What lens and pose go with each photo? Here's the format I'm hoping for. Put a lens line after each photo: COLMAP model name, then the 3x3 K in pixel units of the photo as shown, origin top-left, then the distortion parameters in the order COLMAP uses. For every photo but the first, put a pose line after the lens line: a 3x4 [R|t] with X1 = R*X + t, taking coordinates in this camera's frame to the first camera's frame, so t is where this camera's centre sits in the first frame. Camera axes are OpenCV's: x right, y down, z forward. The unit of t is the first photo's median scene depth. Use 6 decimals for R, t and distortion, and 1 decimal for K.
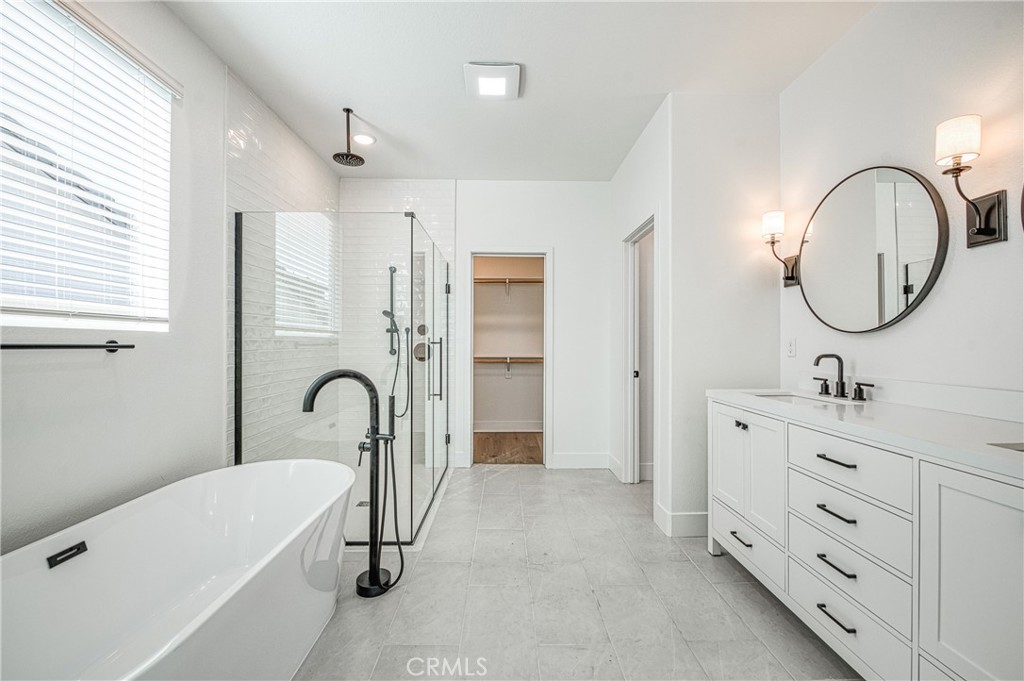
lens RADIAL K [[416.6, 0, 511.6], [0, 416.6, 341.7], [0, 0, 1]] dist [-0.007734, -0.001690]
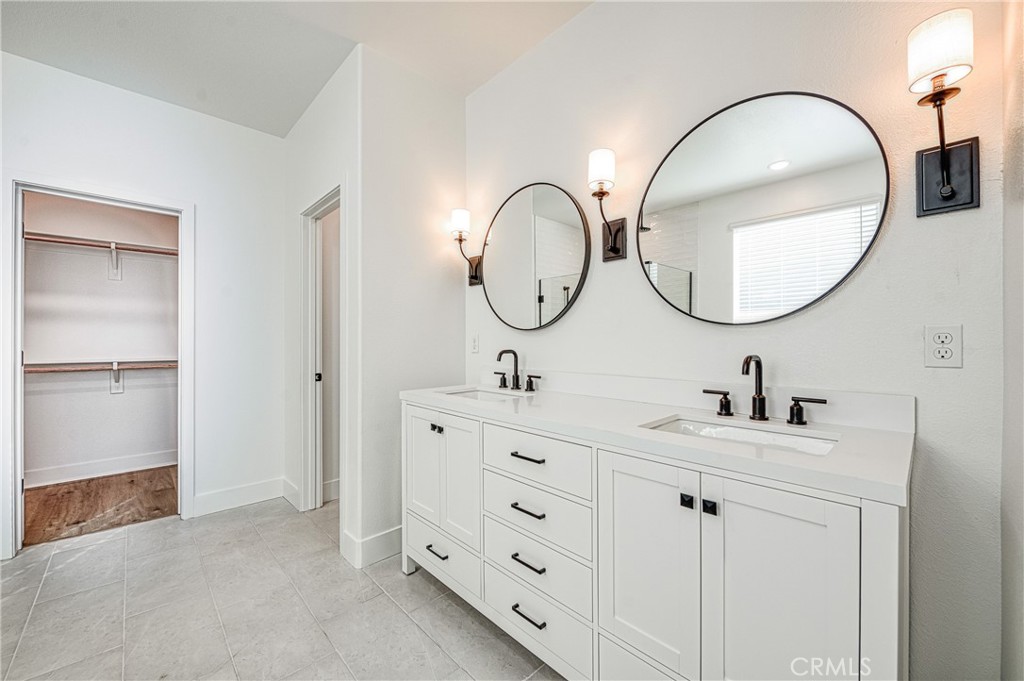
lens RADIAL K [[416.6, 0, 511.6], [0, 416.6, 341.2], [0, 0, 1]] dist [-0.007734, -0.001690]
pose [[0.752299, -0.001348, 0.658820, 0.056546], [-0.001124, 0.999994, 0.003330, 0.003502], [-0.658821, -0.003246, 0.752293, 0.159343]]
